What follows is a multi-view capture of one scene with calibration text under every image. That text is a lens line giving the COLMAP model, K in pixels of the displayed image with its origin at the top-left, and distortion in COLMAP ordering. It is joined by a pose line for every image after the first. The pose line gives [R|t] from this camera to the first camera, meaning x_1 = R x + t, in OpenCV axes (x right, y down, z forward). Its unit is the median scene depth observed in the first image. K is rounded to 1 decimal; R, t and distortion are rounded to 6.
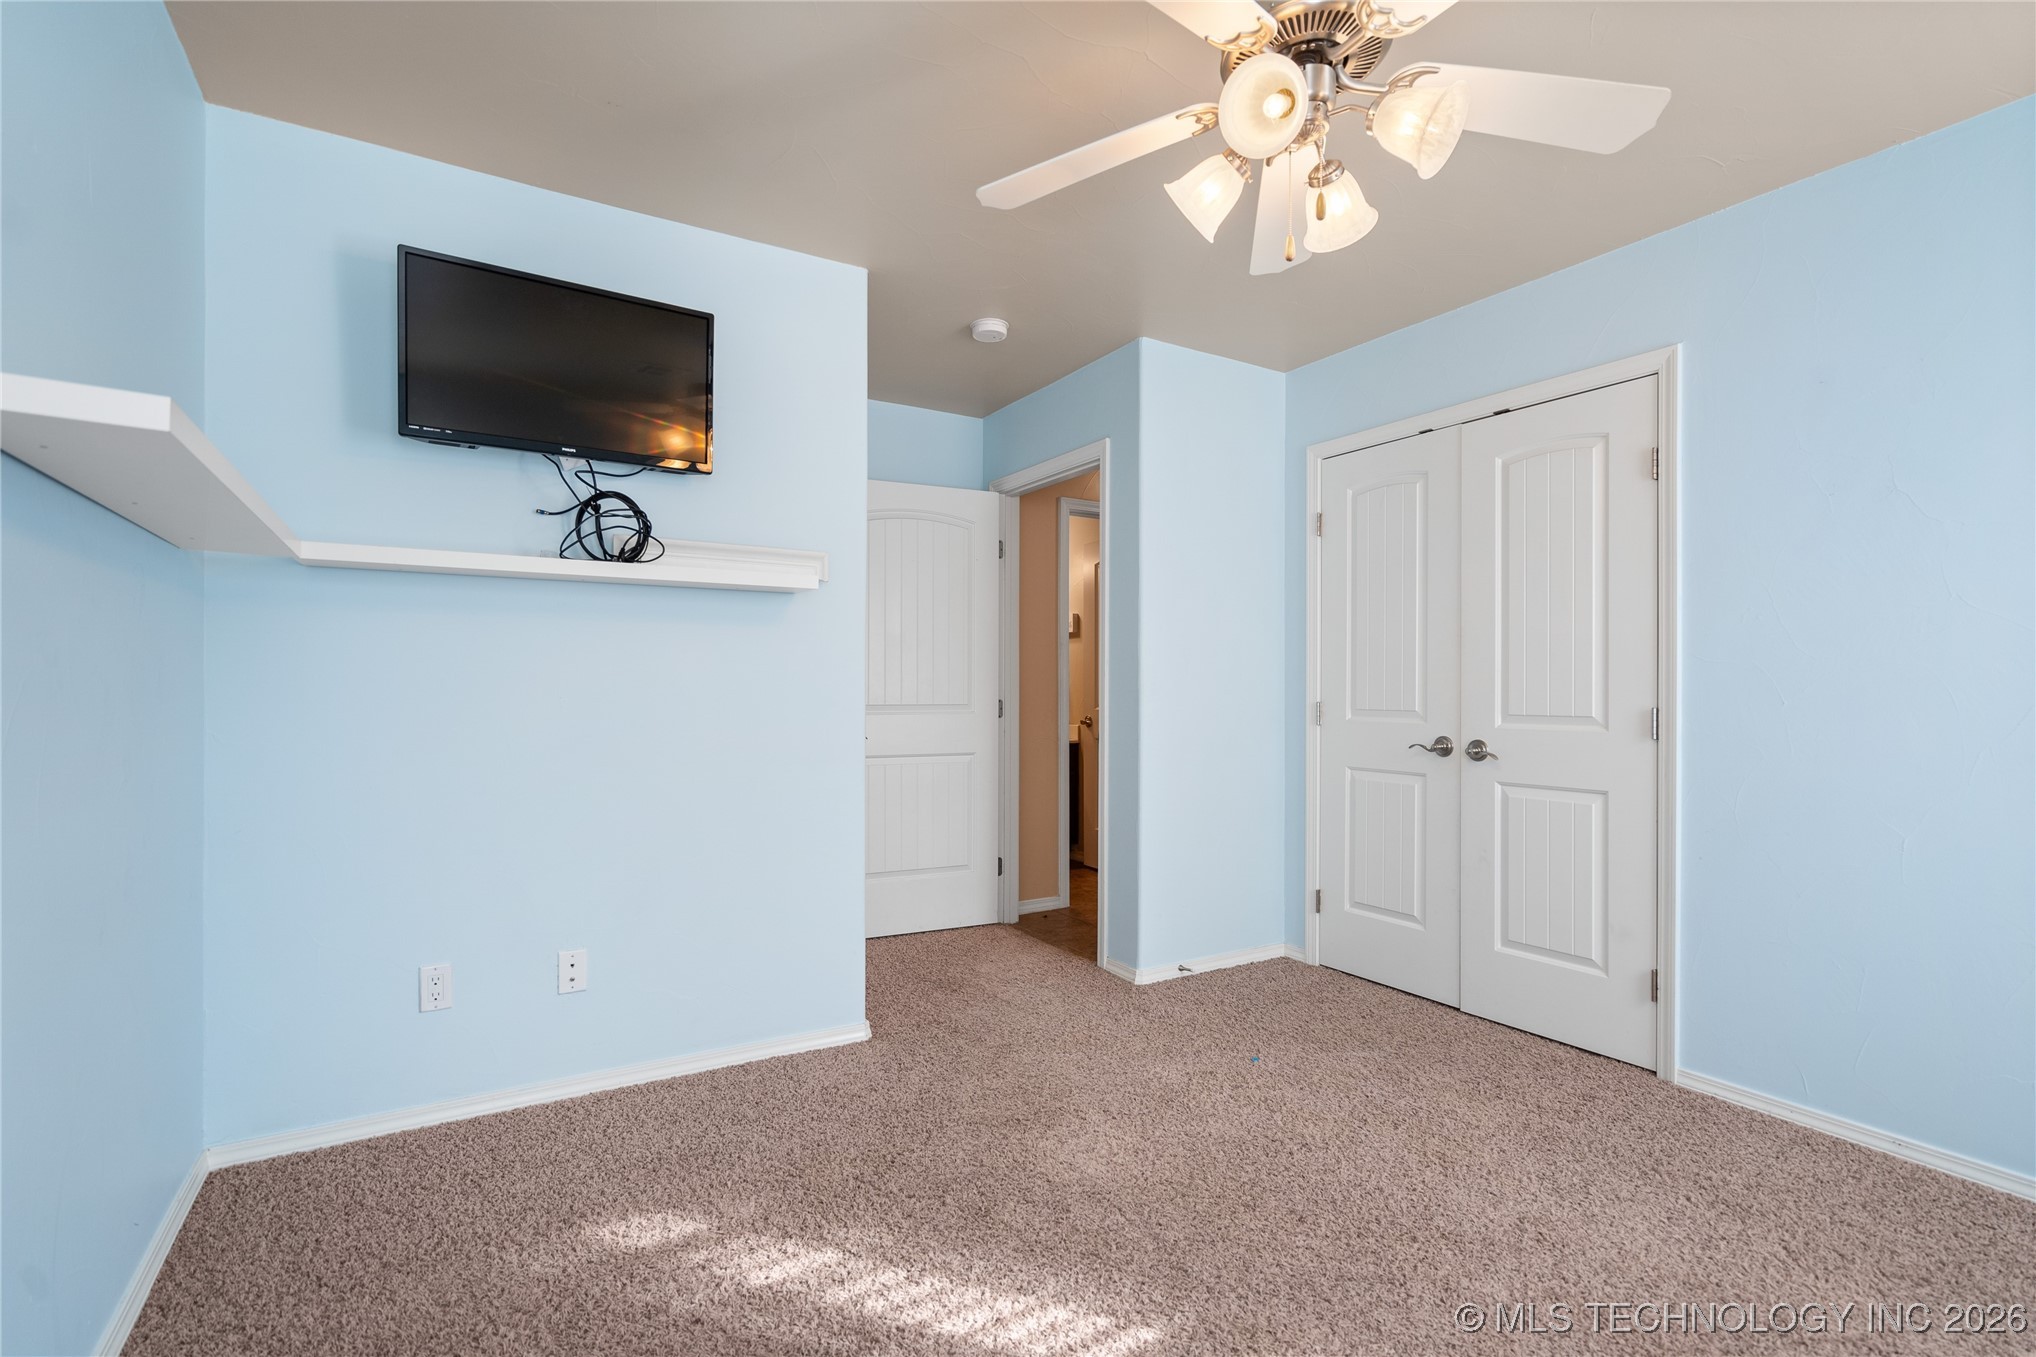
lens RADIAL K [[945.0, 0, 1017.5], [0, 945.0, 681.9], [0, 0, 1]] dist [0.000092, 0.001309]
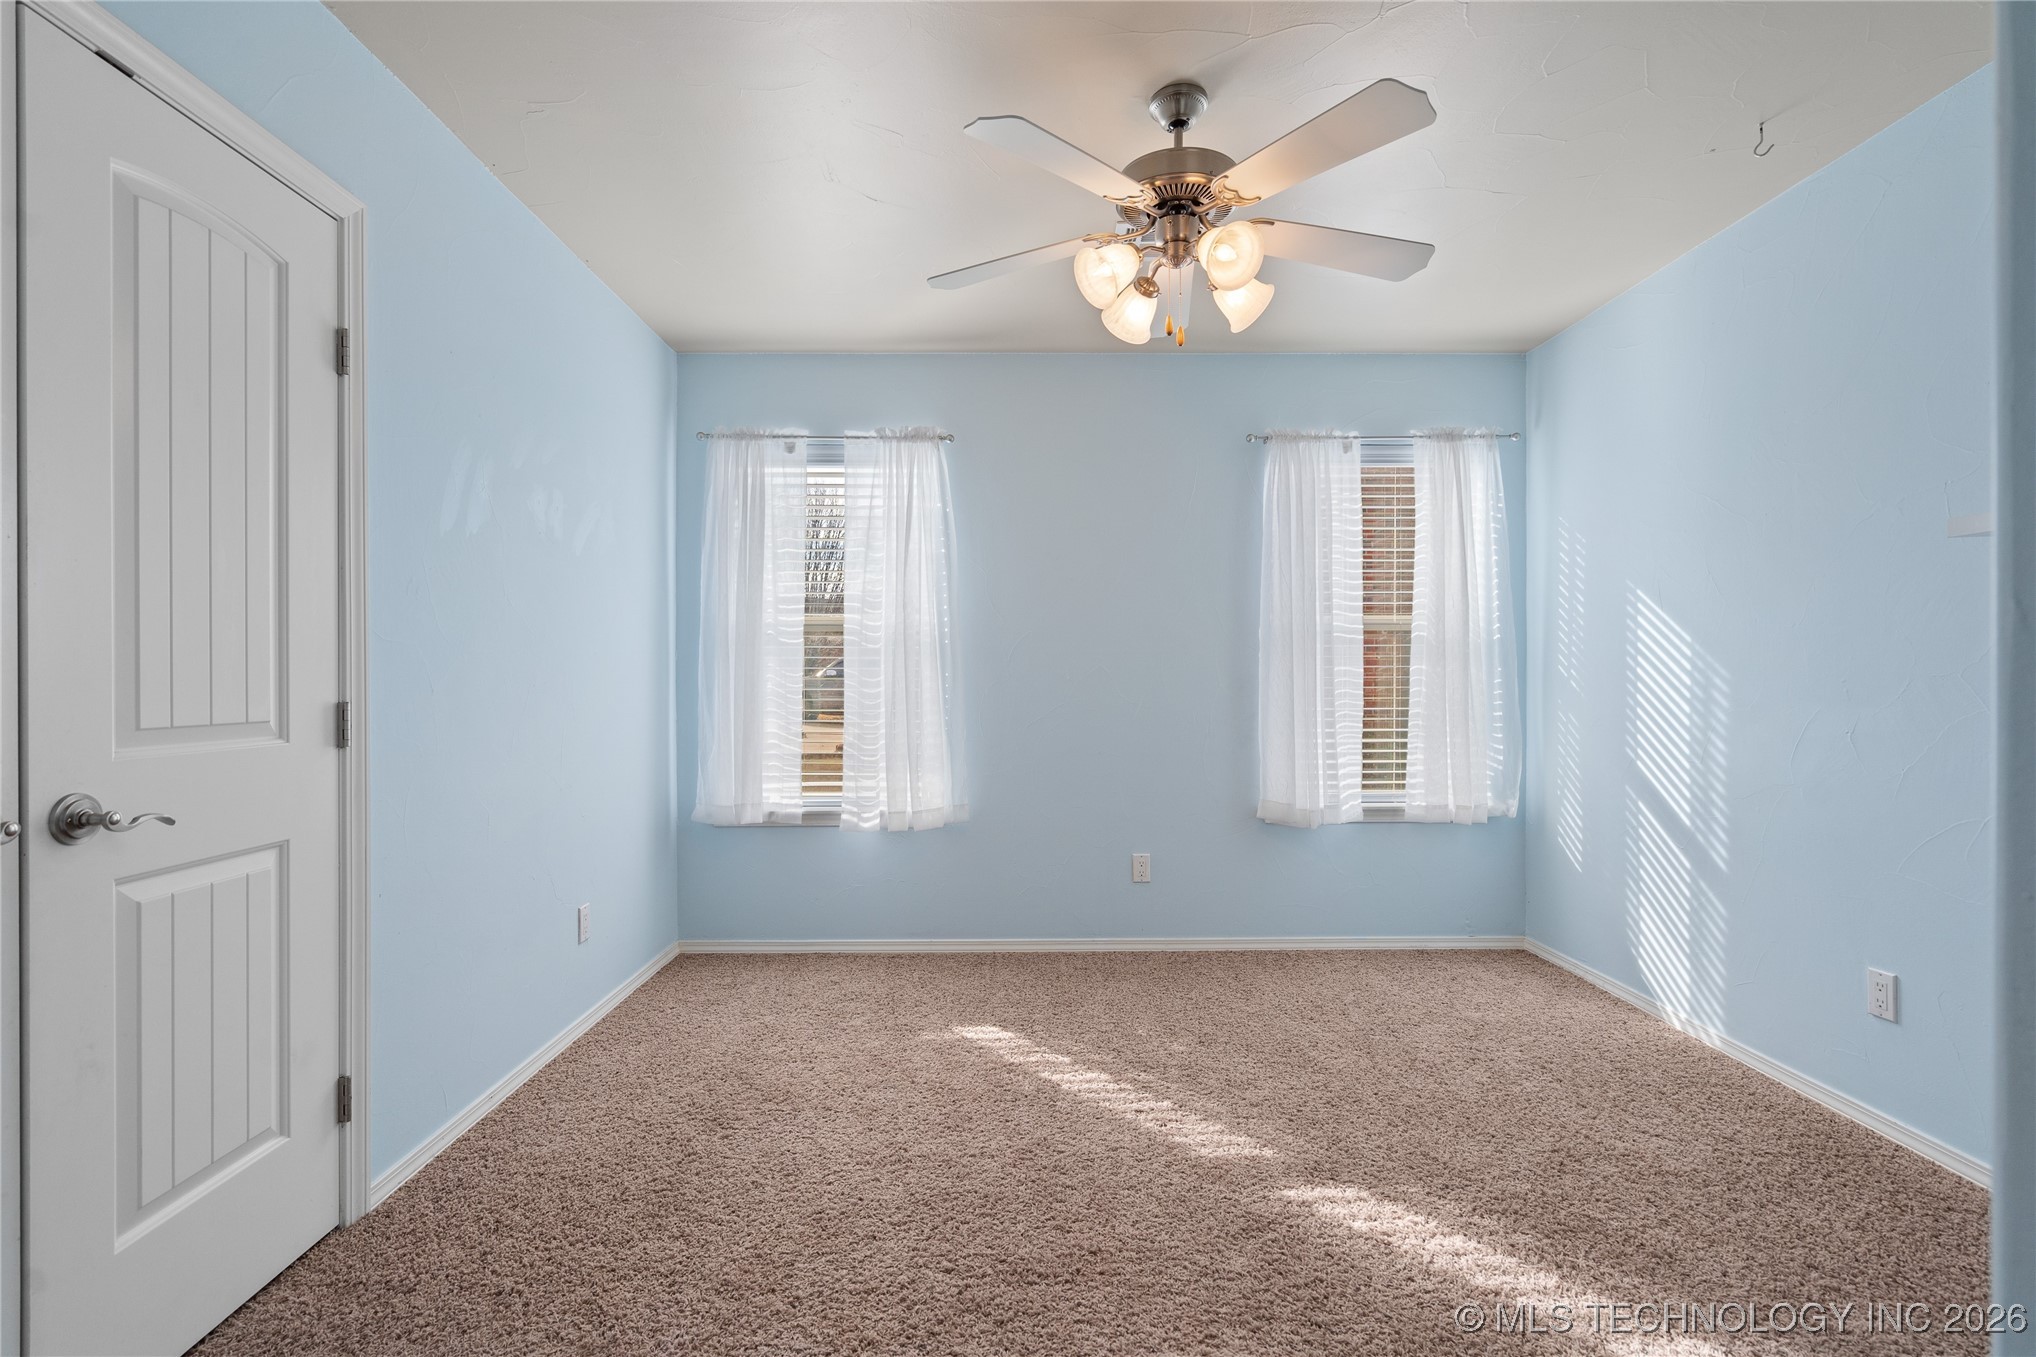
lens RADIAL K [[945.0, 0, 1010.6], [0, 945.0, 678.0], [0, 0, 1]] dist [0.000092, 0.001309]
pose [[-0.867718, 0.005783, 0.497023, -0.096452], [0.003437, 0.999978, -0.005635, 0.016037], [-0.497045, -0.003181, -0.867719, 1.312543]]
